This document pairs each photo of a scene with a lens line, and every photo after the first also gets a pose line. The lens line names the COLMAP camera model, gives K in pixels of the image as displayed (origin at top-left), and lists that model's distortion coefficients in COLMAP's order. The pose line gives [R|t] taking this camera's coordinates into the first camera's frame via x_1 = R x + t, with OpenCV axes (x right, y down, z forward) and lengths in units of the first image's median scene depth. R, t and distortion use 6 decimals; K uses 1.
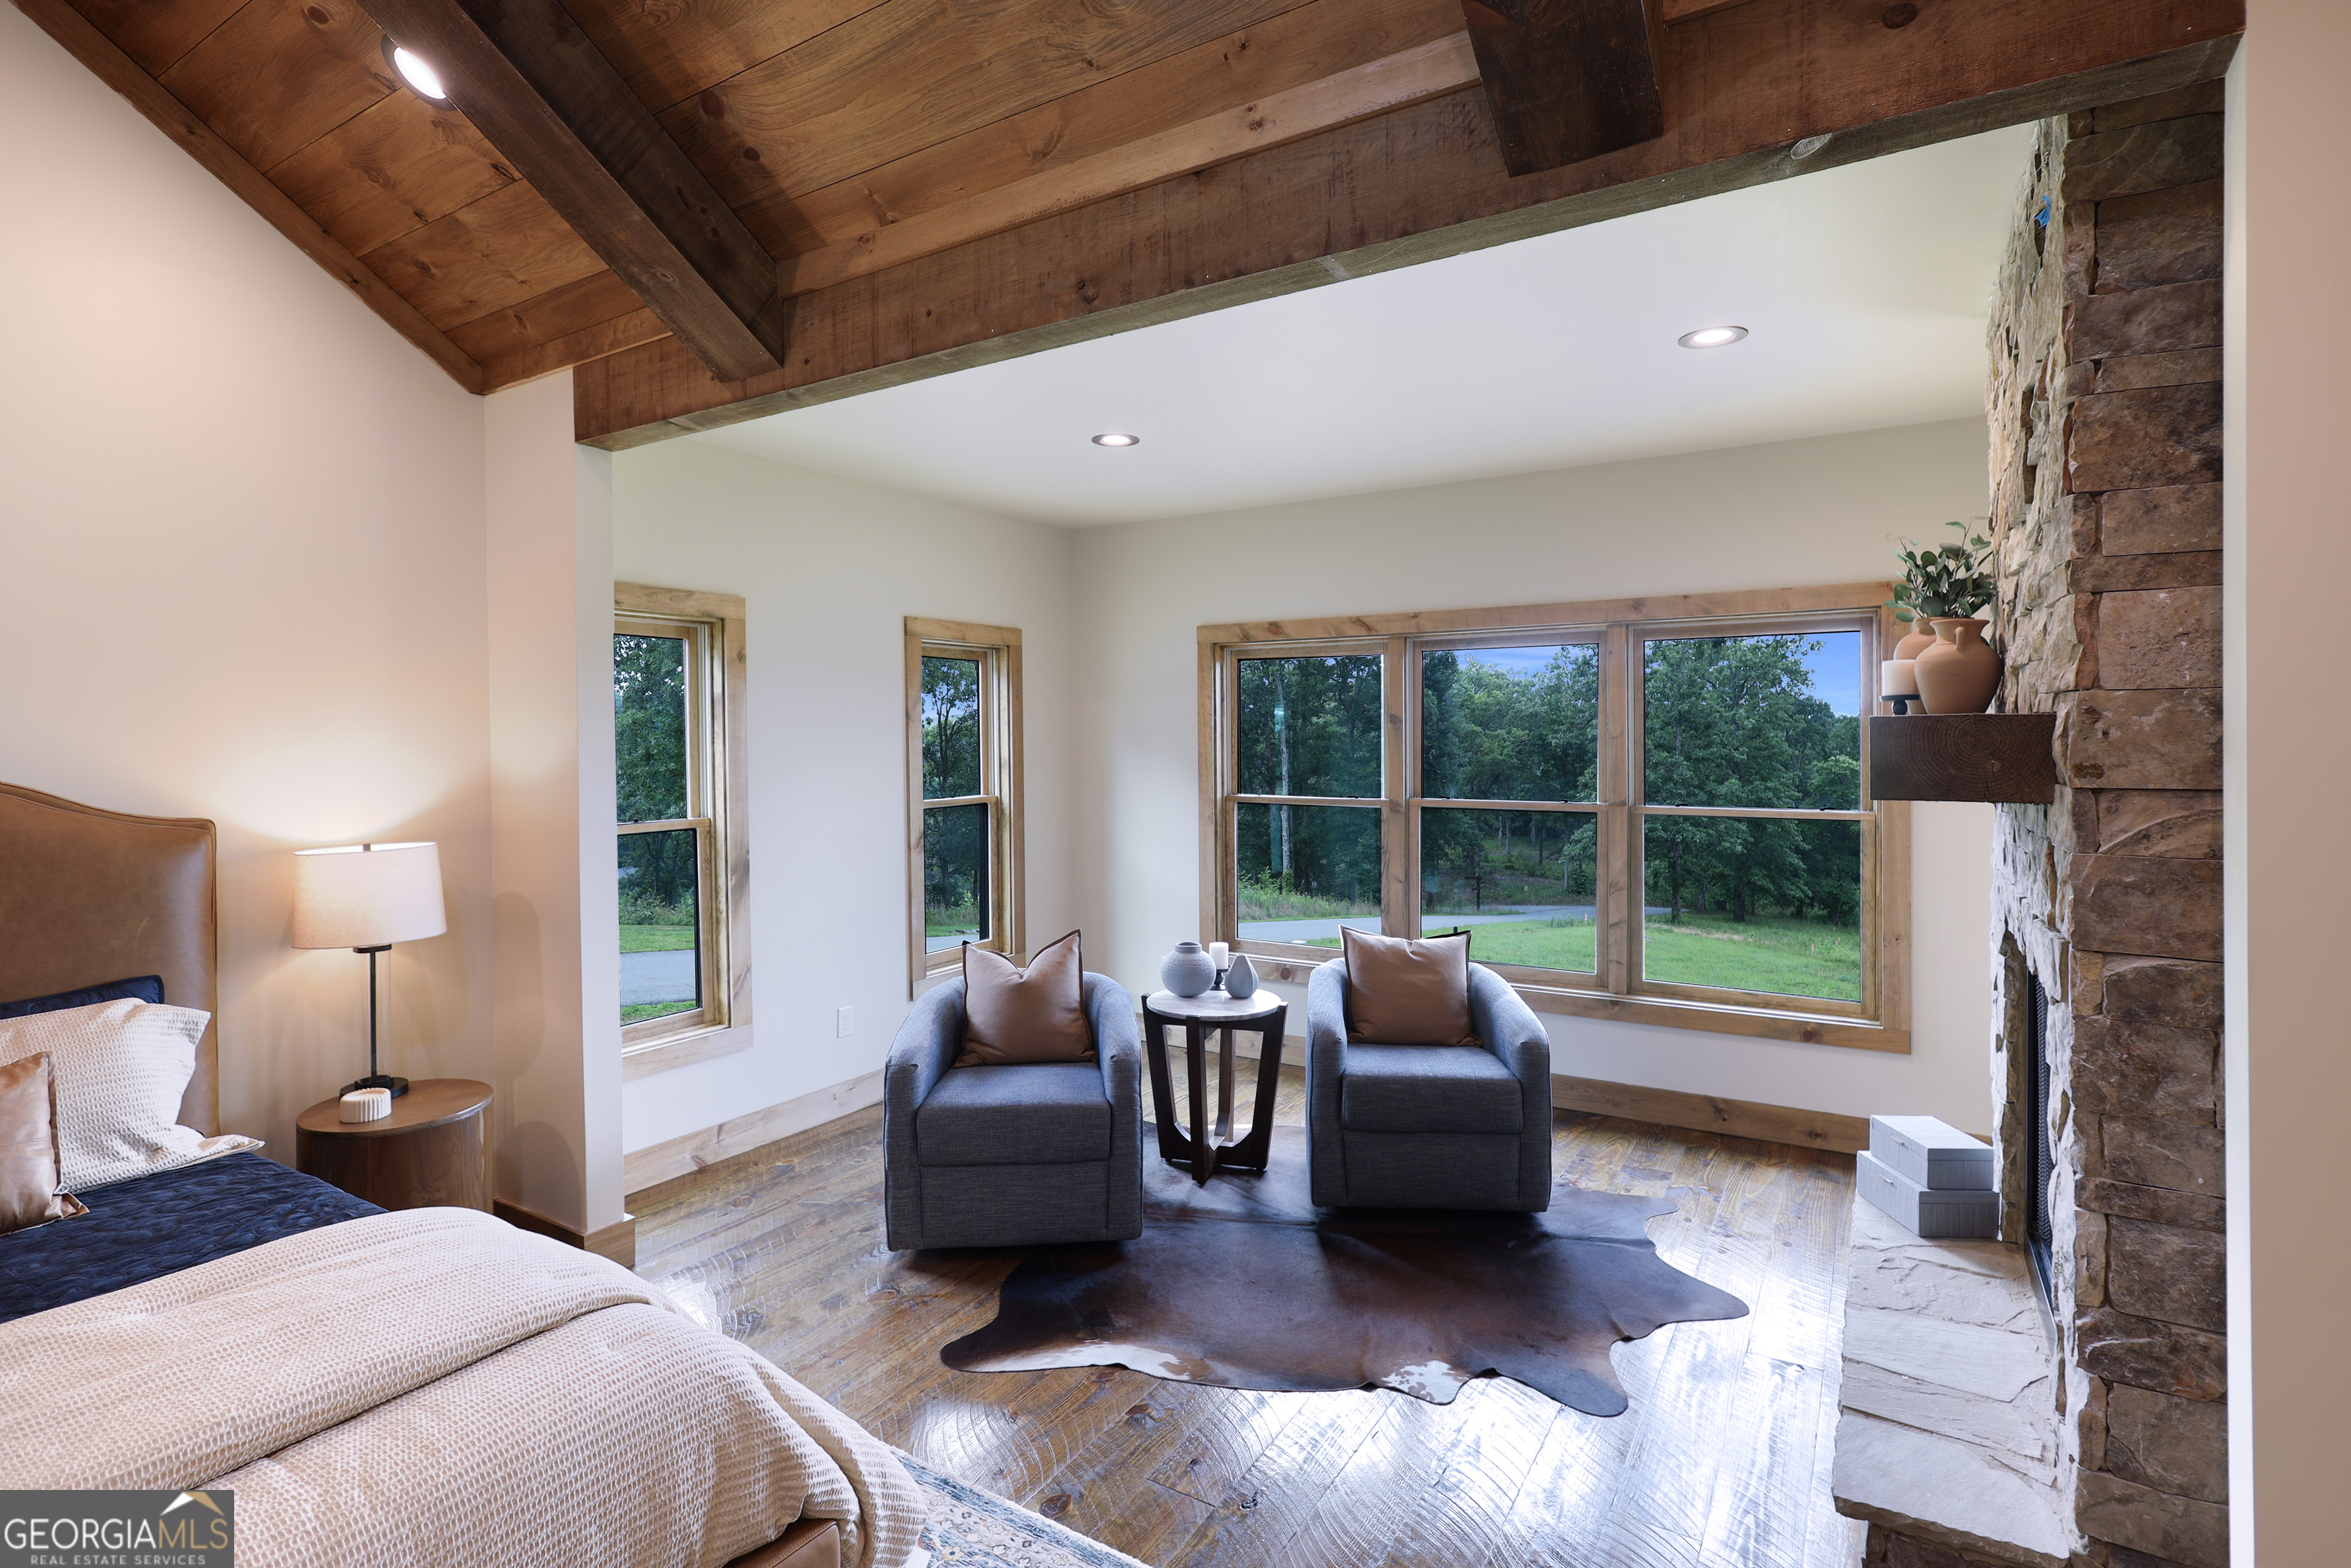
lens RADIAL K [[1128.6, 0, 1180.1], [0, 1128.6, 741.6], [0, 0, 1]] dist [0.000491, 0.000344]
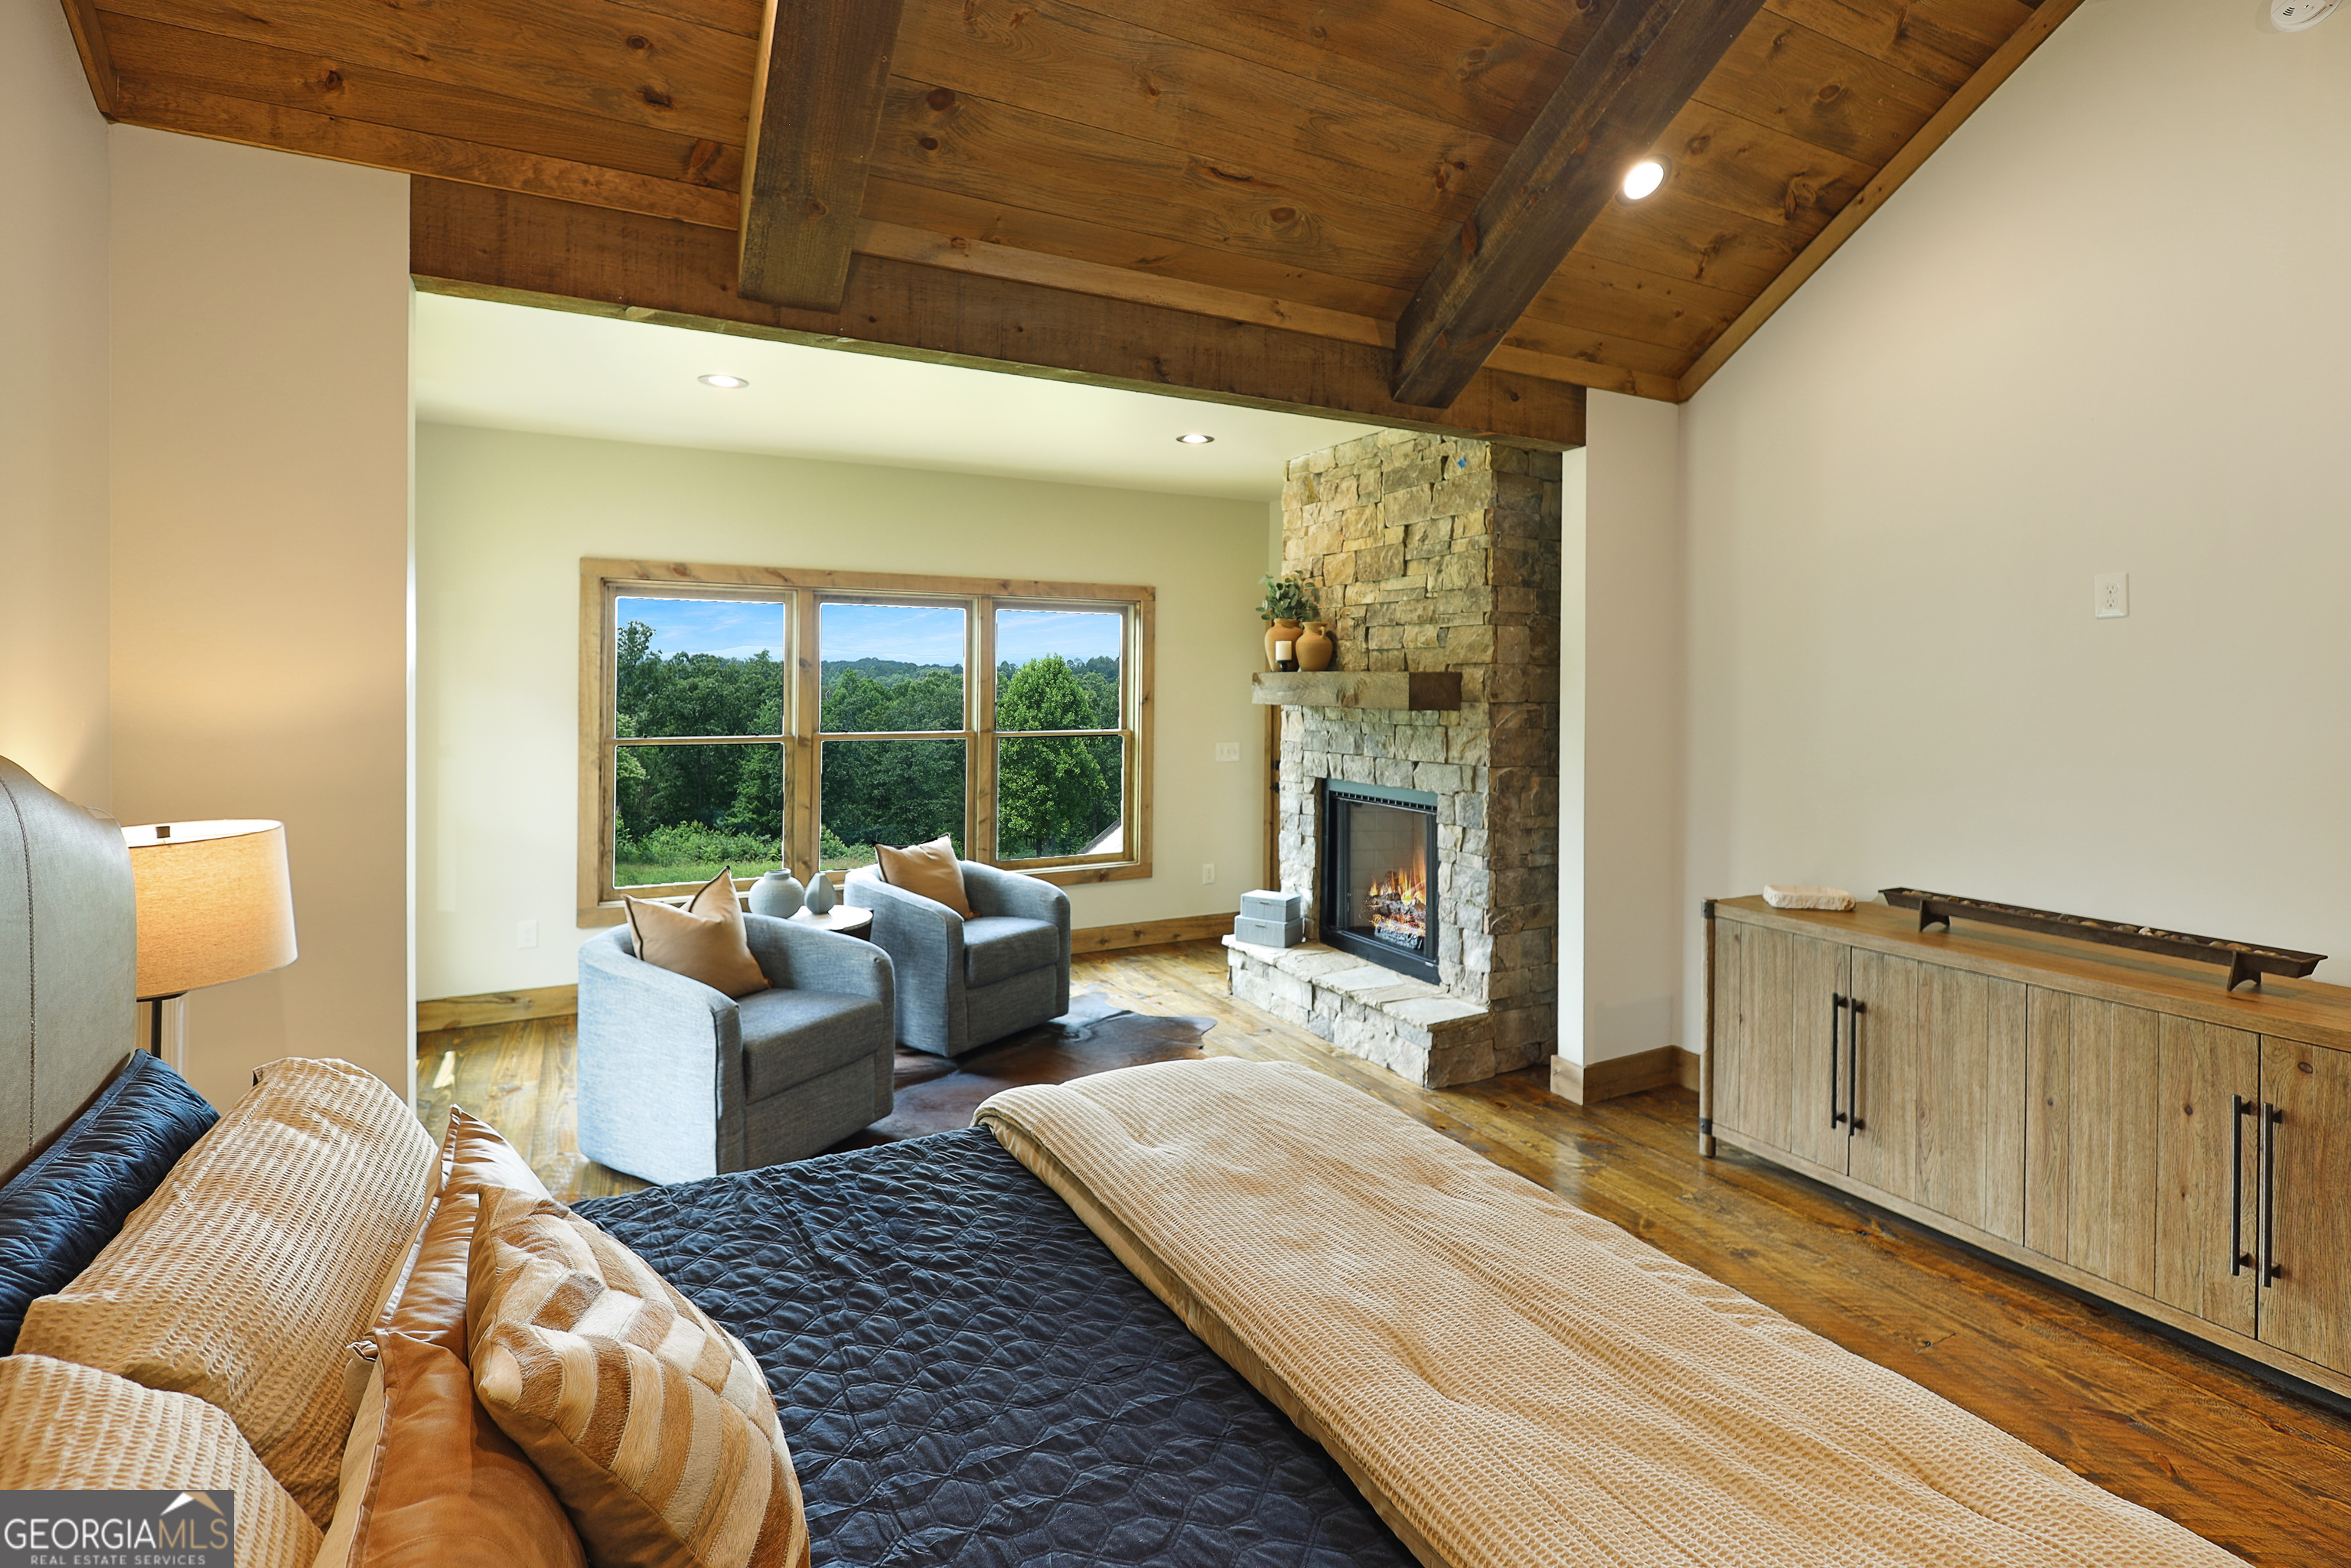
lens RADIAL K [[1132.4, 0, 1179.3], [0, 1132.4, 687.4], [0, 0, 1]] dist [-0.000901, 0.000087]
pose [[0.504273, 0.006178, 0.863522, -0.933486], [-0.004872, 0.999979, -0.004309, 0.011749], [-0.863531, -0.002034, 0.504292, 0.176506]]
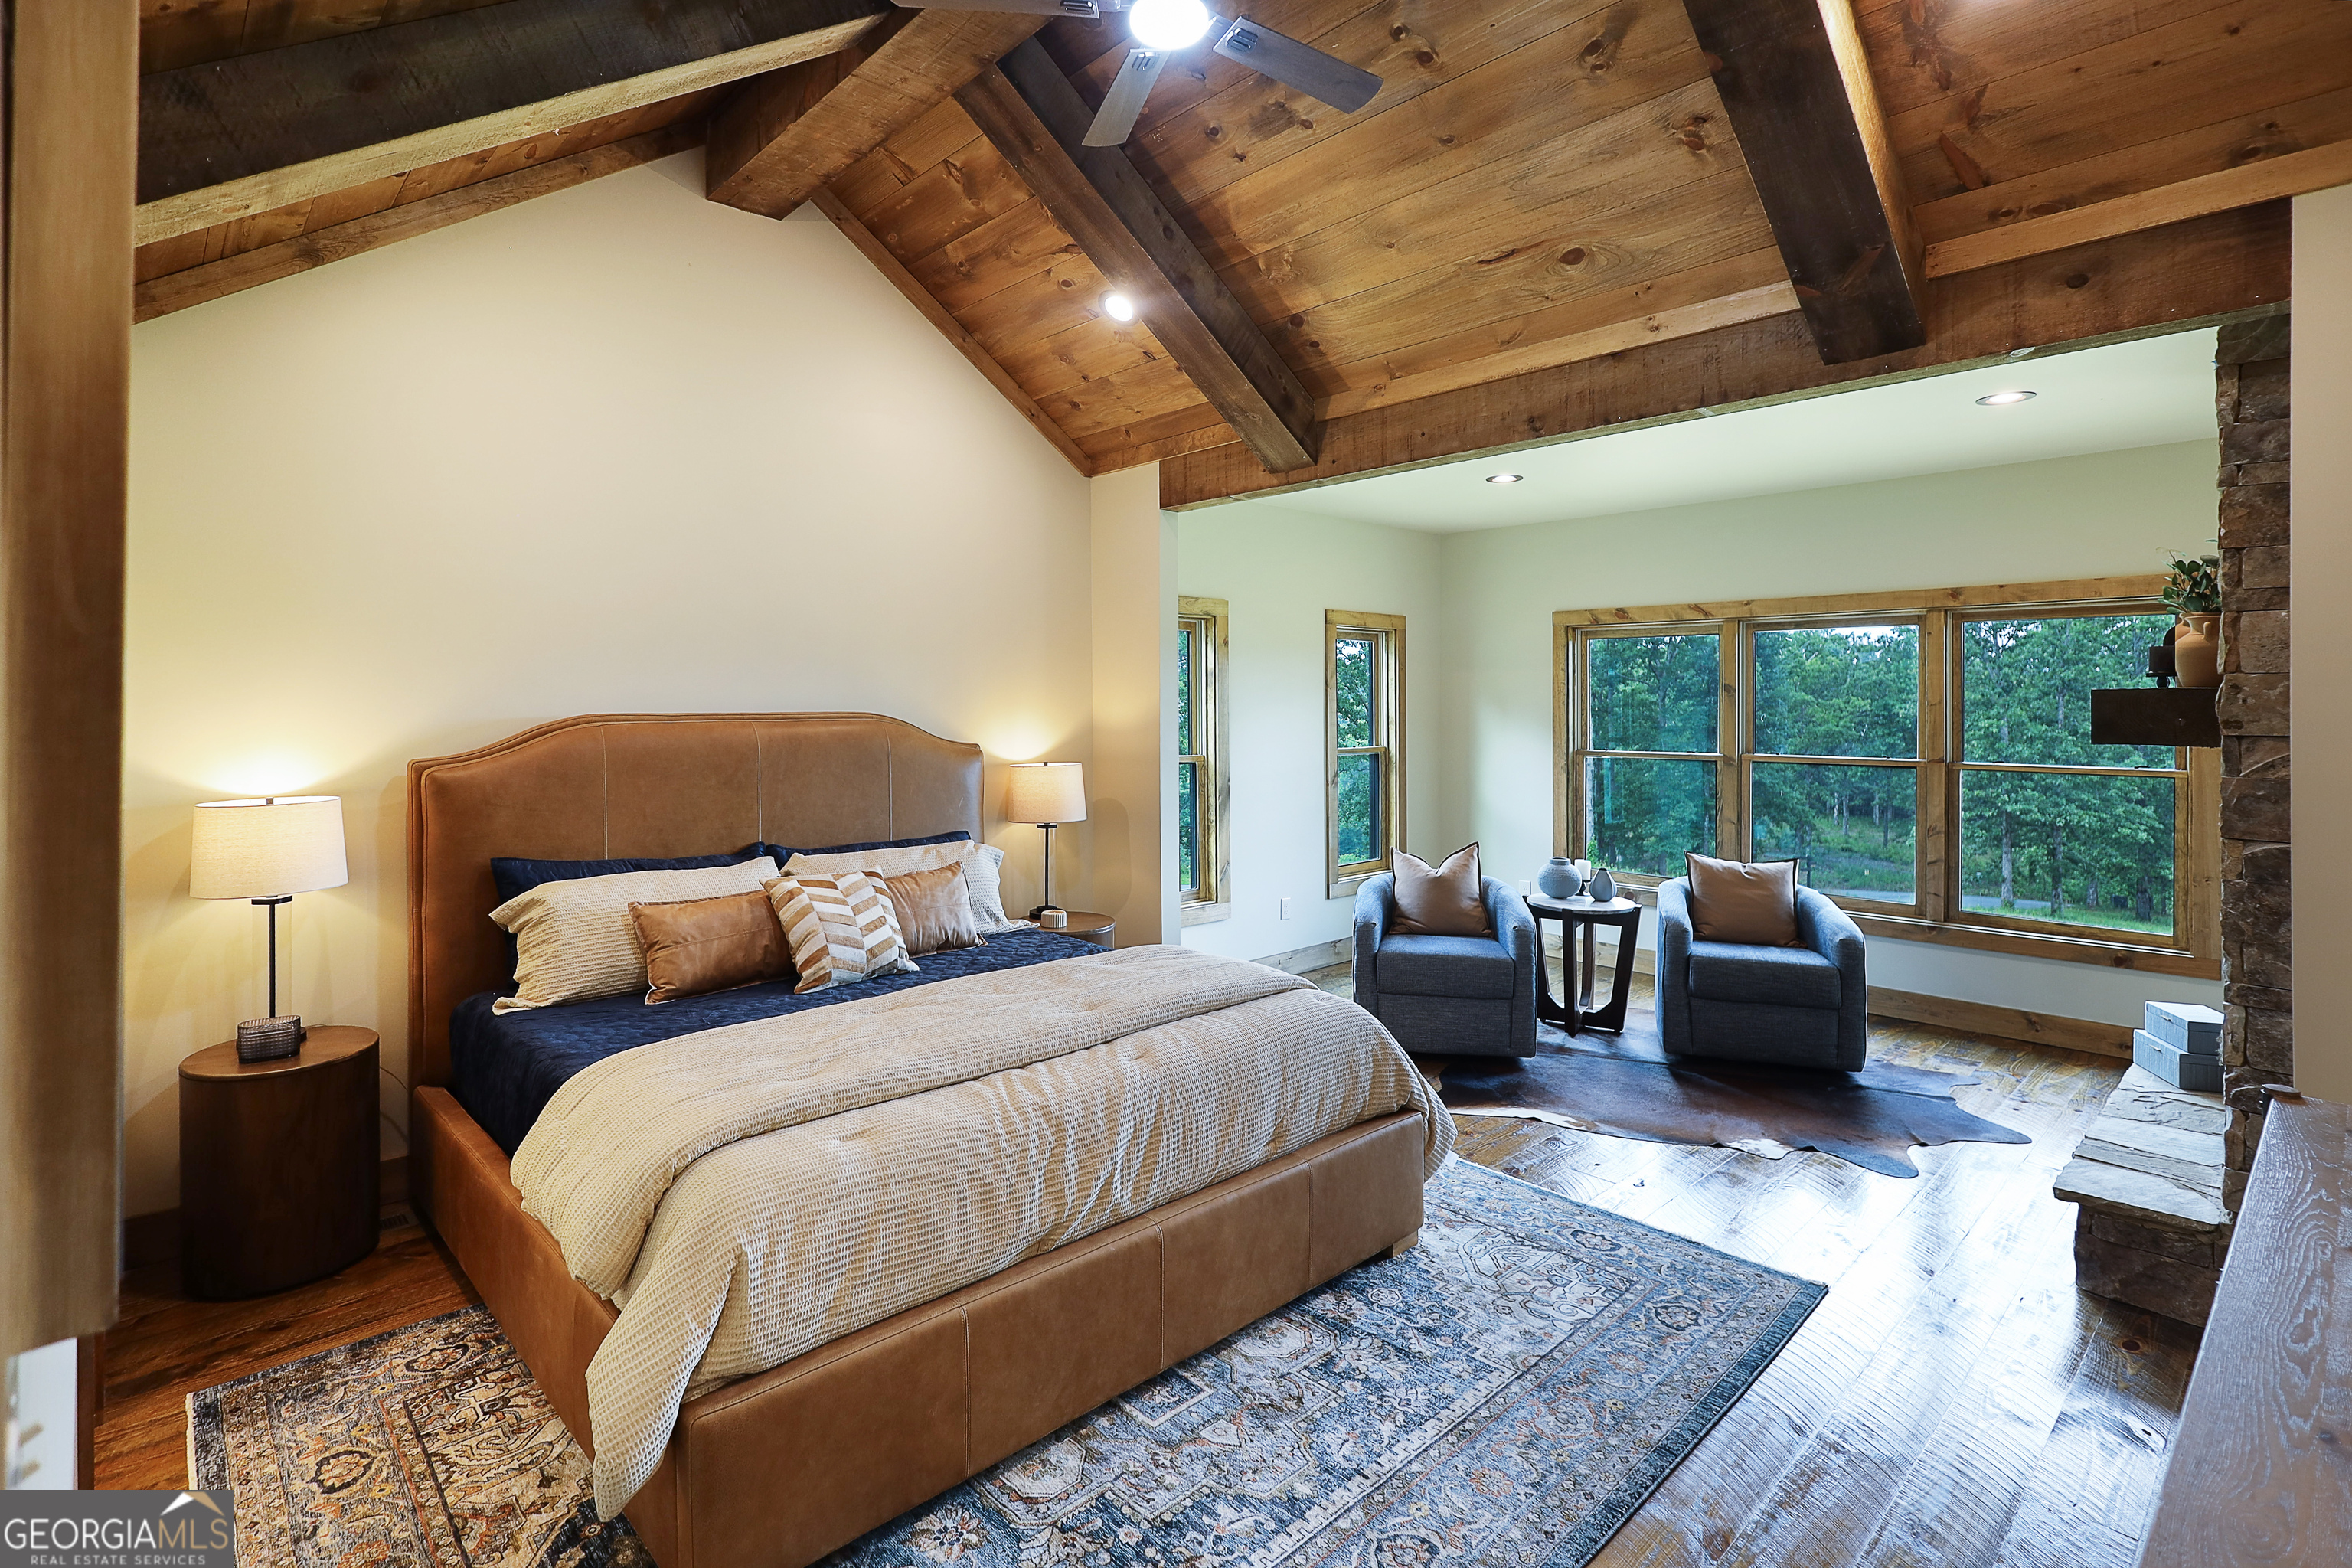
lens RADIAL K [[1109.5, 0, 1174.6], [0, 1109.5, 700.9], [0, 0, 1]] dist [-0.001476, 0.004191]
pose [[0.965862, 0.007309, -0.258955, -0.118660], [-0.008833, 0.999950, -0.004721, 0.007111], [0.258907, 0.006847, 0.965878, -0.473427]]
